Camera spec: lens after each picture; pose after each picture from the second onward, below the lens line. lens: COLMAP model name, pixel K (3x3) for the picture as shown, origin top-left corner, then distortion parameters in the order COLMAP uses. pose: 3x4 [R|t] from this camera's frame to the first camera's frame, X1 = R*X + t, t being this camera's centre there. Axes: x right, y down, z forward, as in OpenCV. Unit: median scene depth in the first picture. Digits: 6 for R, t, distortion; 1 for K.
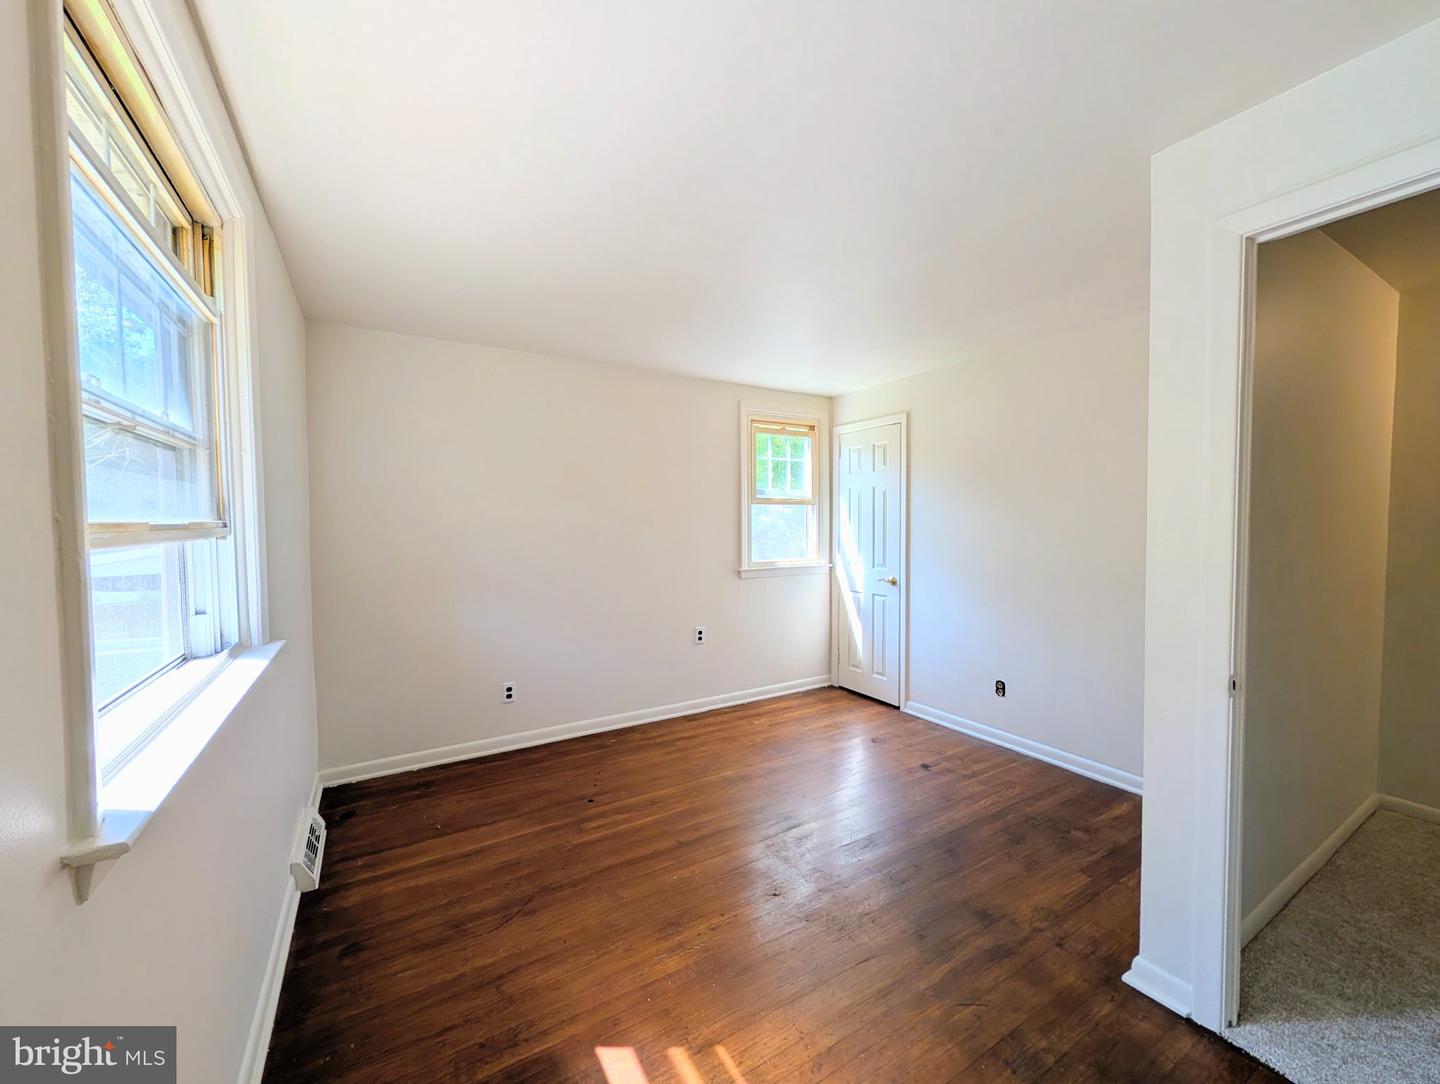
lens RADIAL K [[558.1, 0, 717.8], [0, 558.1, 540.4], [0, 0, 1]] dist [0.000014, 0.000143]
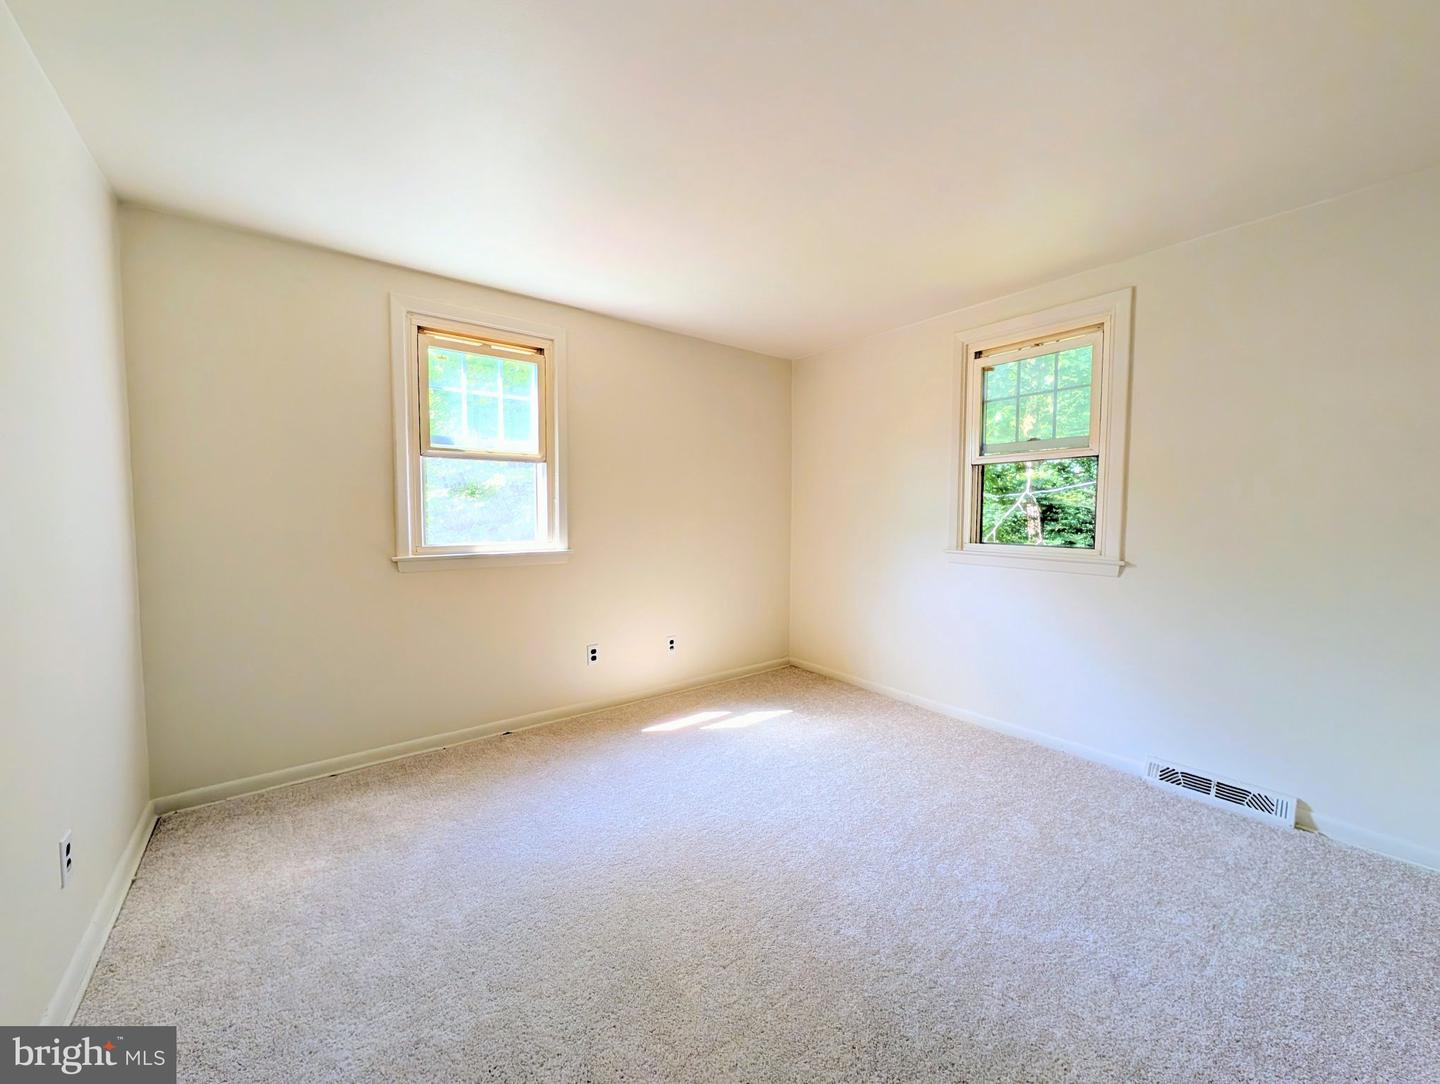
lens RADIAL K [[546.3, 0, 720.0], [0, 546.3, 542.0], [0, 0, 1]] dist [0.000629, -0.000048]
pose [[0.993371, -0.005982, 0.114795, 0.320327], [0.004226, 0.999870, 0.015531, 0.024032], [-0.114873, -0.014943, 0.993268, 0.316489]]
